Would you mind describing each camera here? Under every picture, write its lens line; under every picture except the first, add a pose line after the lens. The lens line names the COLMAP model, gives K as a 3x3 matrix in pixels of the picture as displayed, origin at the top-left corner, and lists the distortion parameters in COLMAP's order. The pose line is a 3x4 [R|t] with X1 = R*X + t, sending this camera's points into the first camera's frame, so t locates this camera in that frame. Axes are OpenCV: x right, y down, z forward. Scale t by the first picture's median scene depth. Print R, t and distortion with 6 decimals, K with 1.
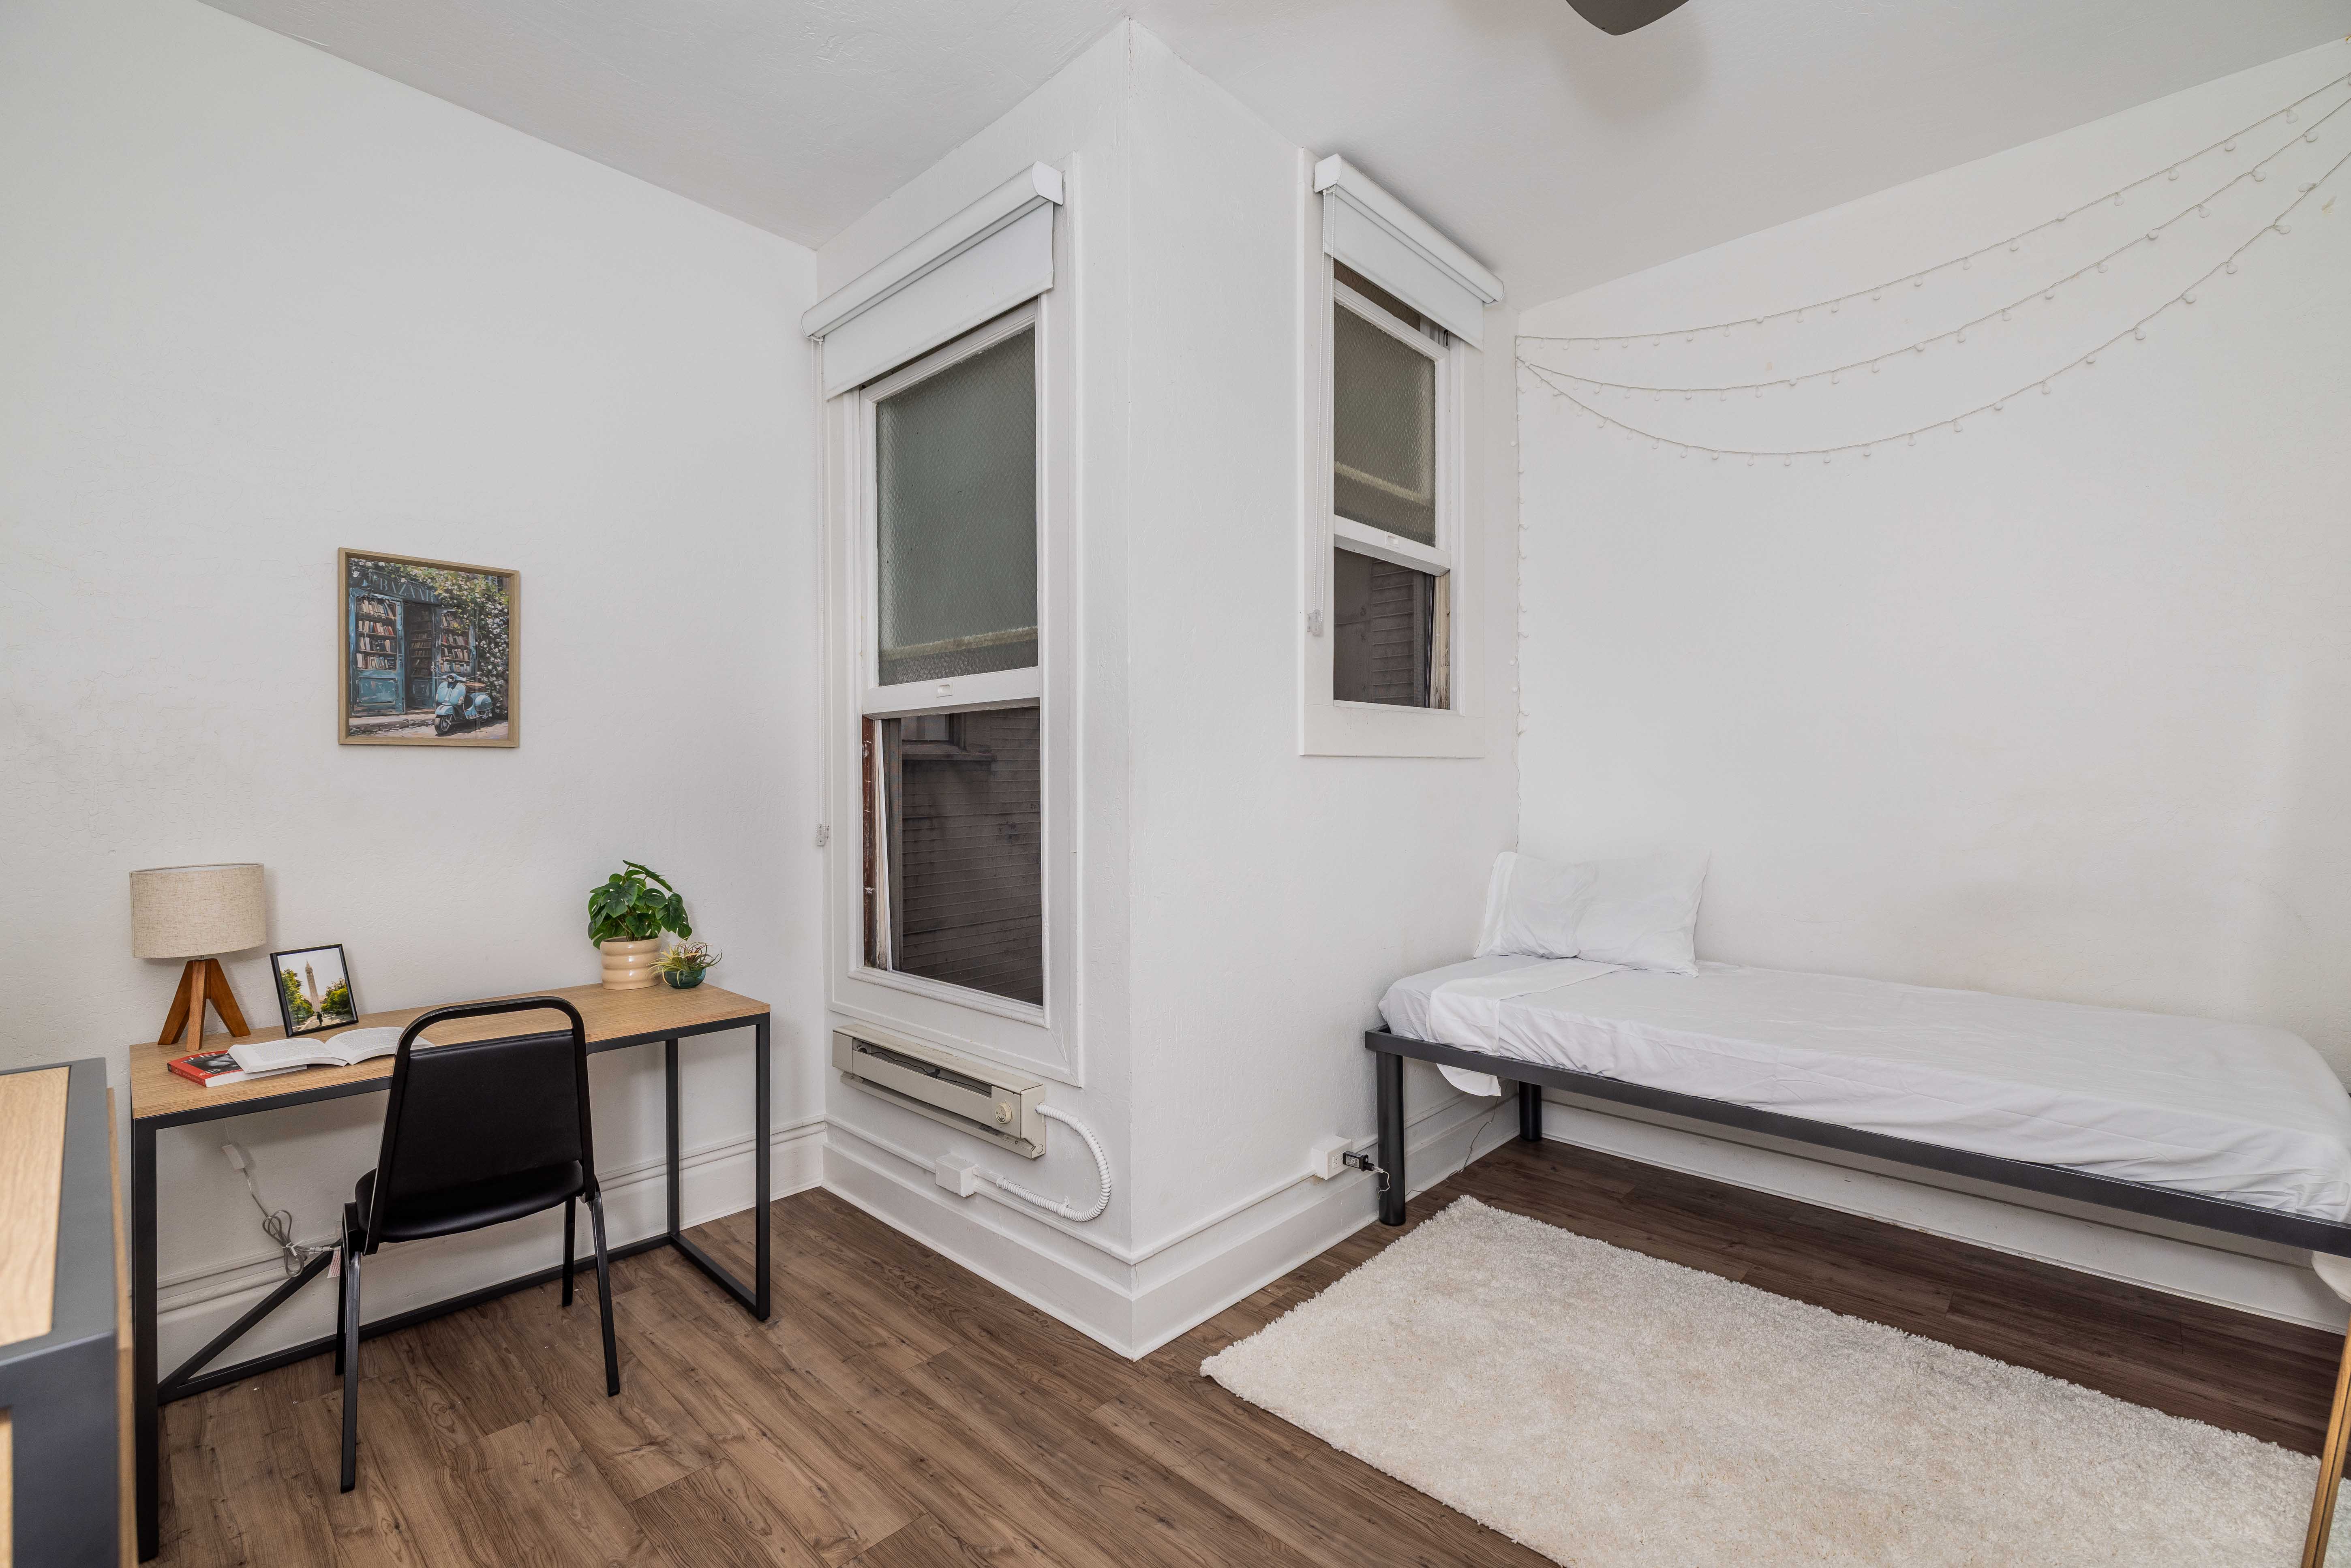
lens RADIAL K [[993.2, 0, 1175.5], [0, 993.2, 784.0], [0, 0, 1]] dist [0.000475, 0.000147]
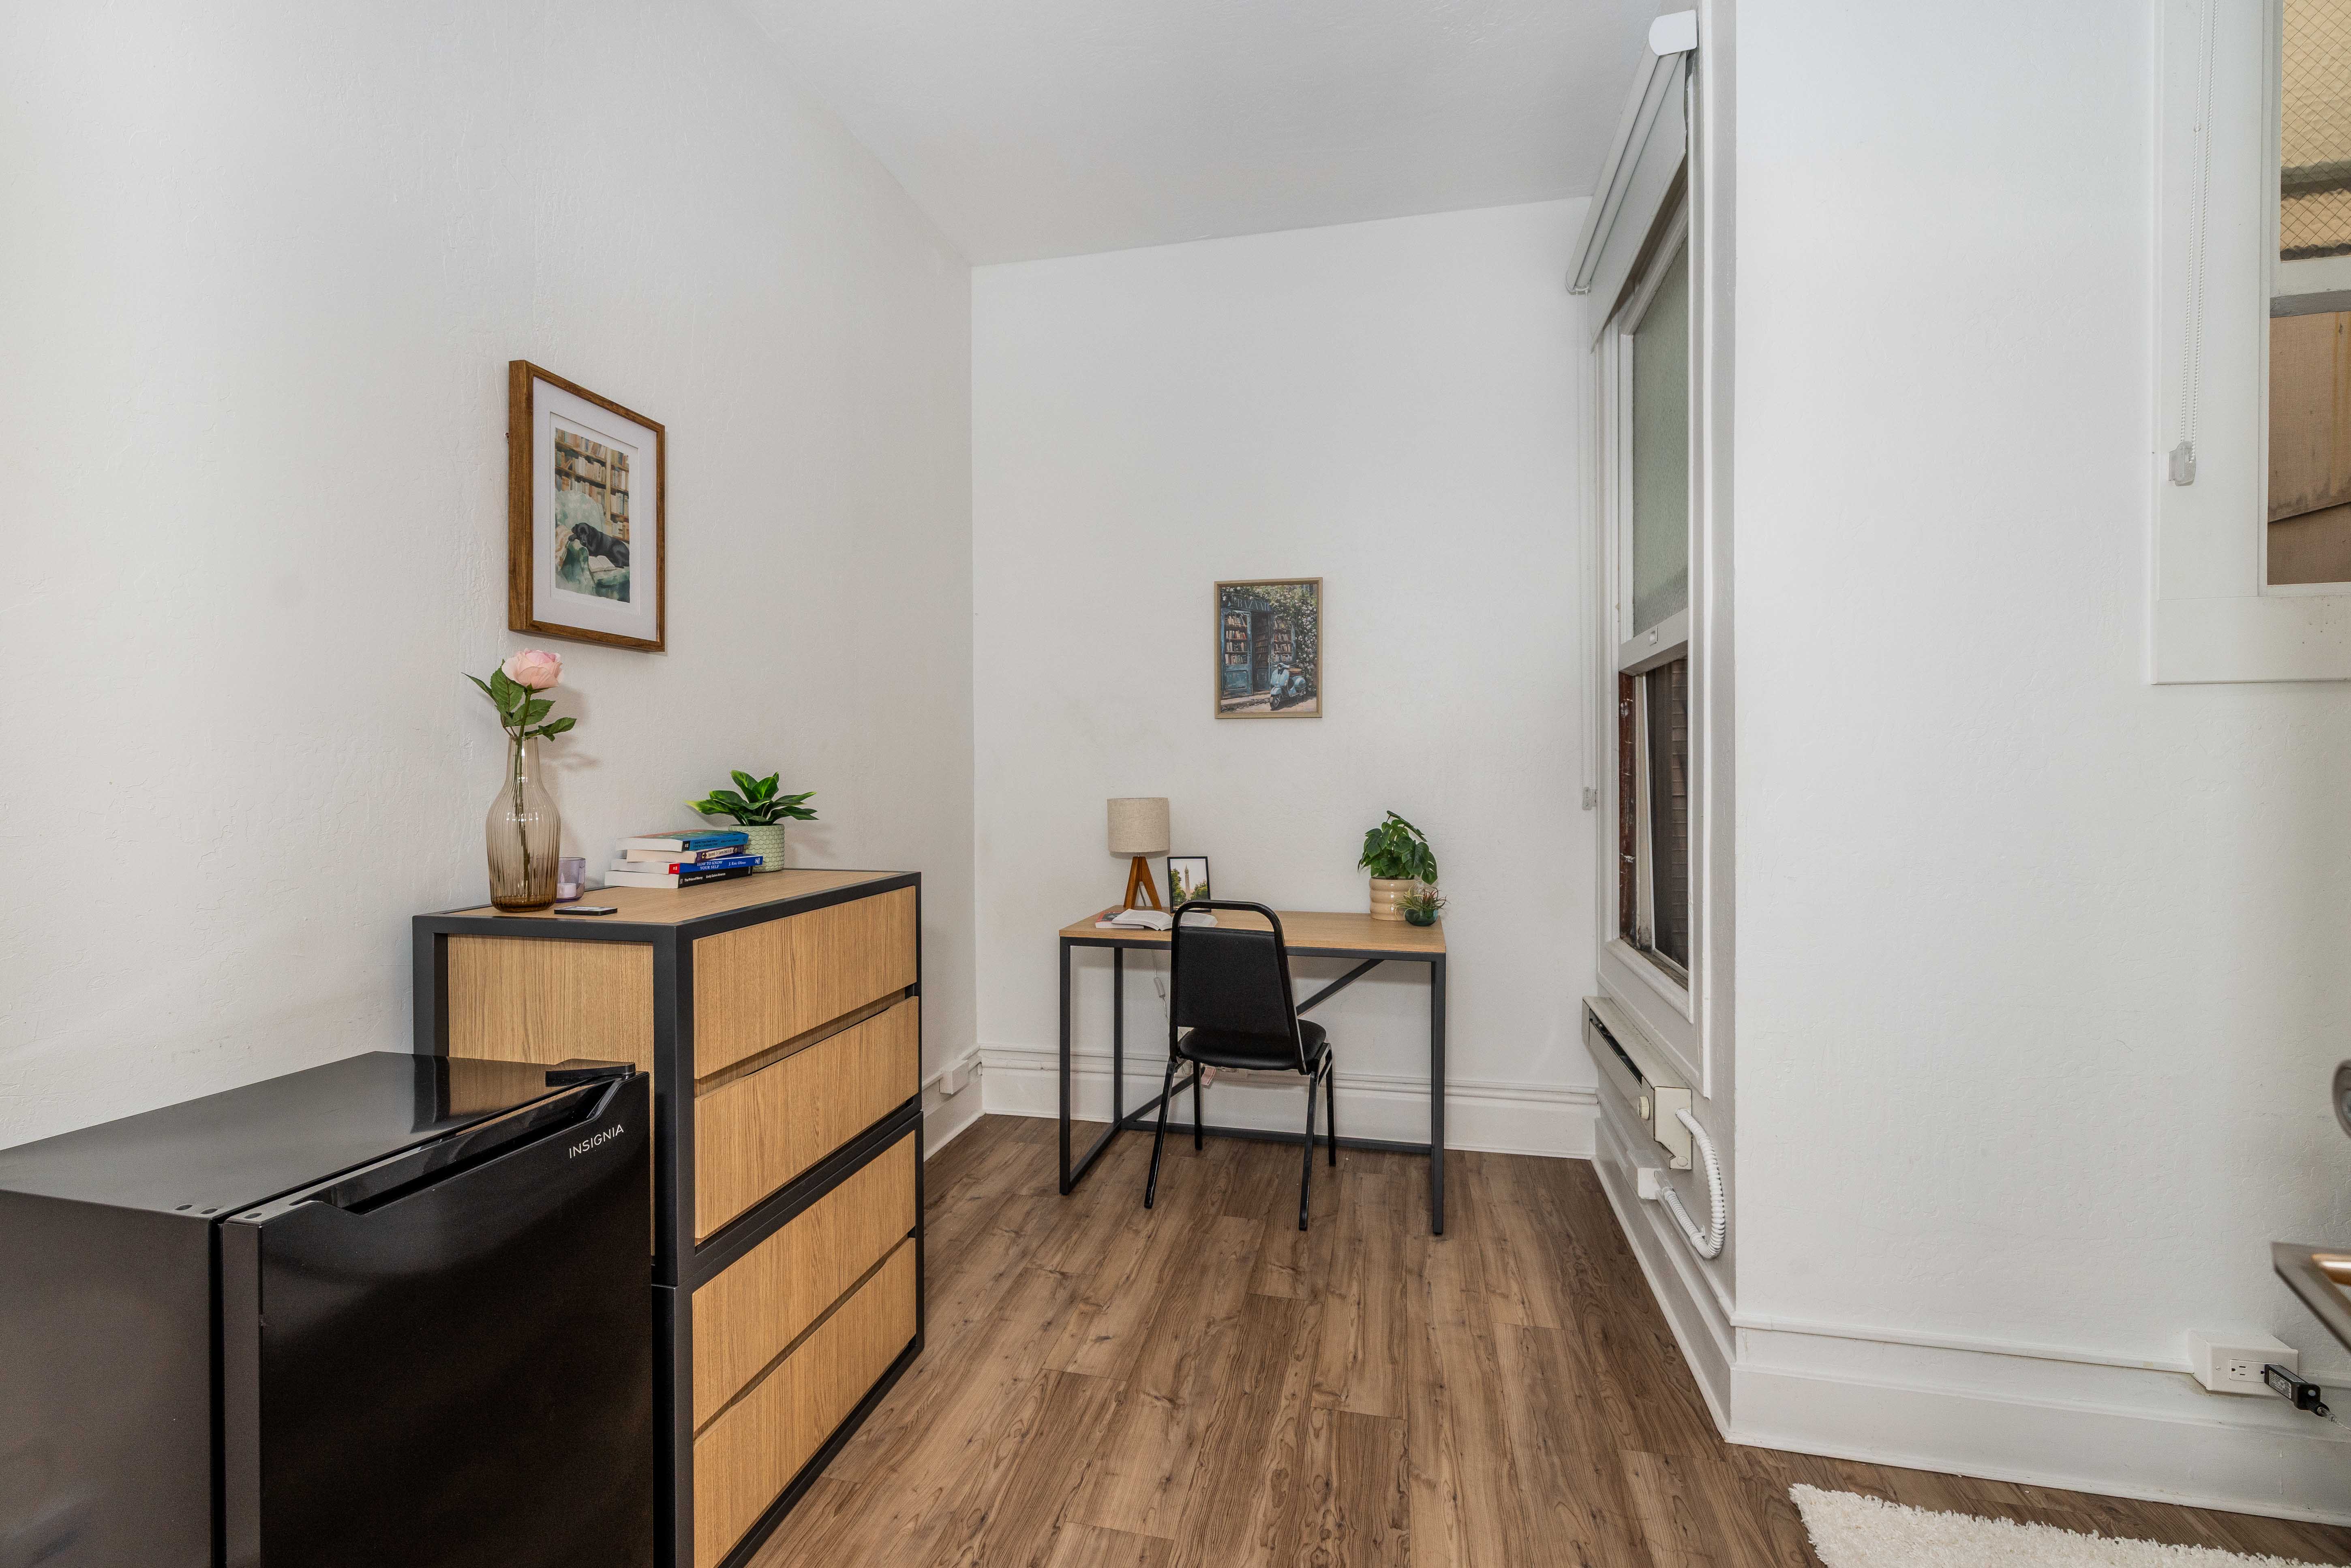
lens RADIAL K [[1068.8, 0, 1168.3], [0, 1068.8, 776.8], [0, 0, 1]] dist [-0.000976, 0.000011]
pose [[0.507084, 0.010306, -0.861835, 0.448886], [-0.004580, 0.999947, 0.009262, 0.029736], [0.861885, -0.000749, 0.507104, 0.155395]]
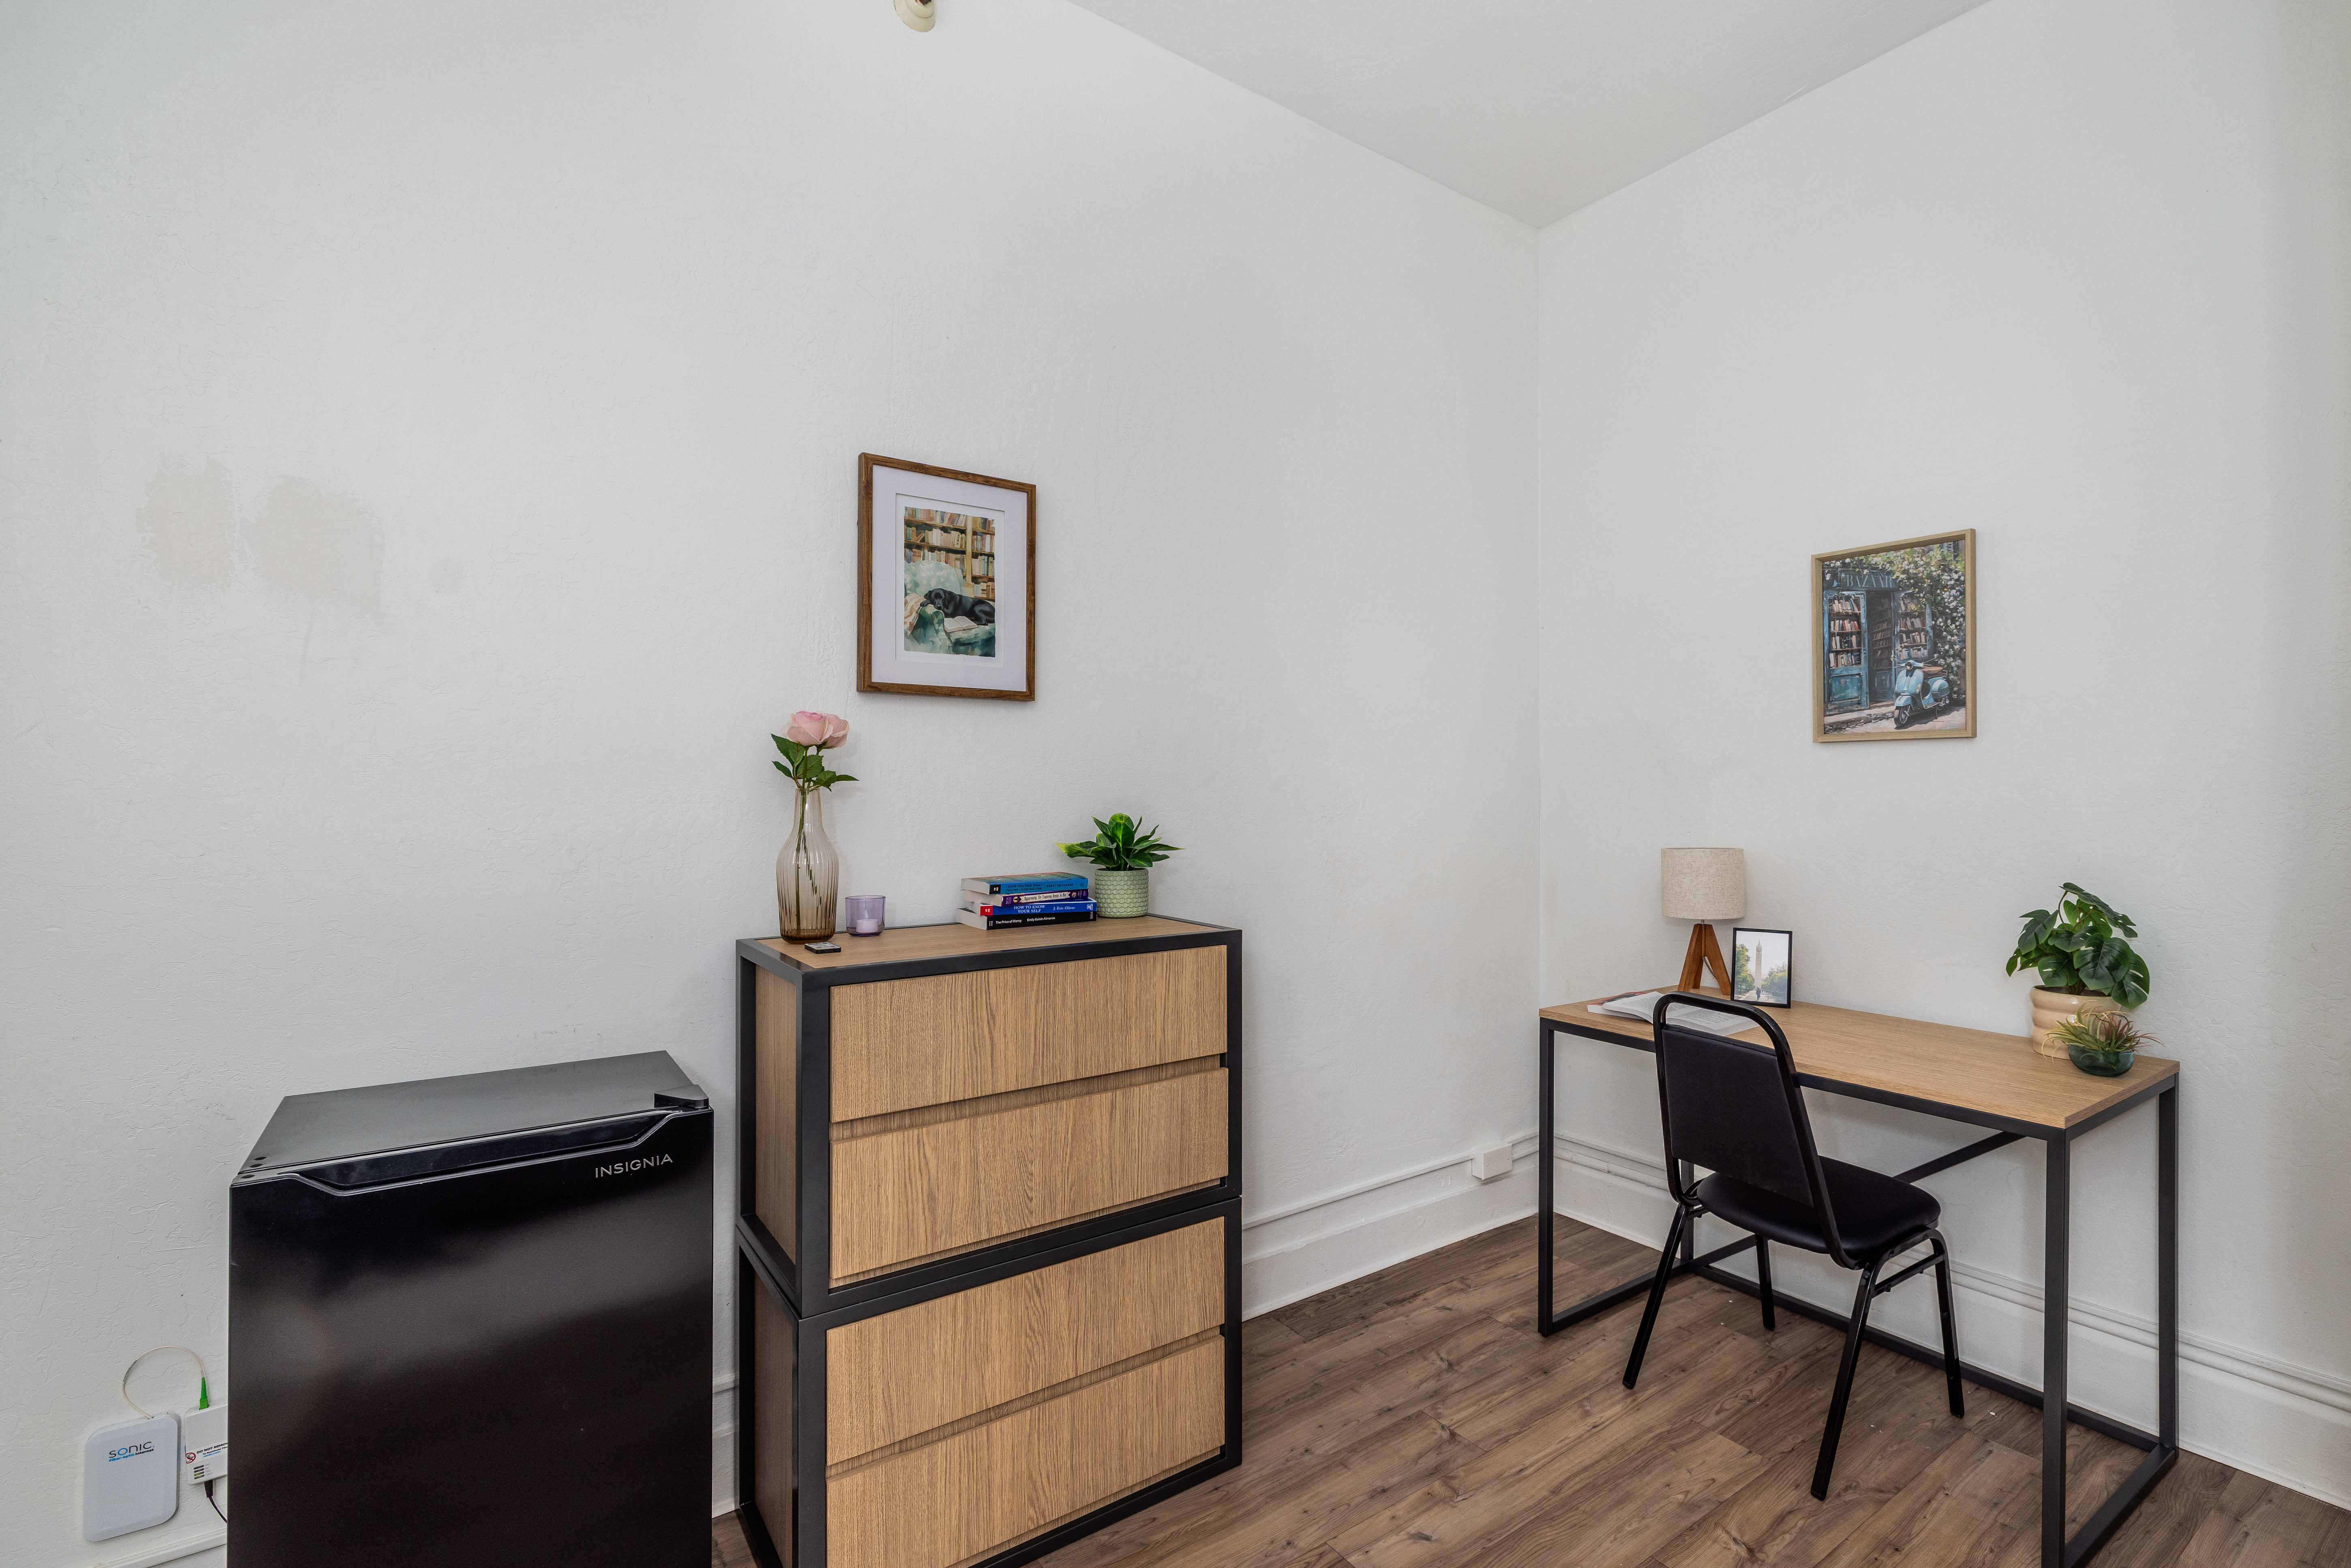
lens RADIAL K [[1115.8, 0, 1310.4], [0, 1115.8, 788.9], [0, 0, 1]] dist [0.000874, 0.000141]
pose [[-0.144631, 0.001239, -0.989485, 0.393802], [-0.005242, 0.999984, 0.002018, 0.009054], [0.989472, 0.005479, -0.144623, 0.632771]]
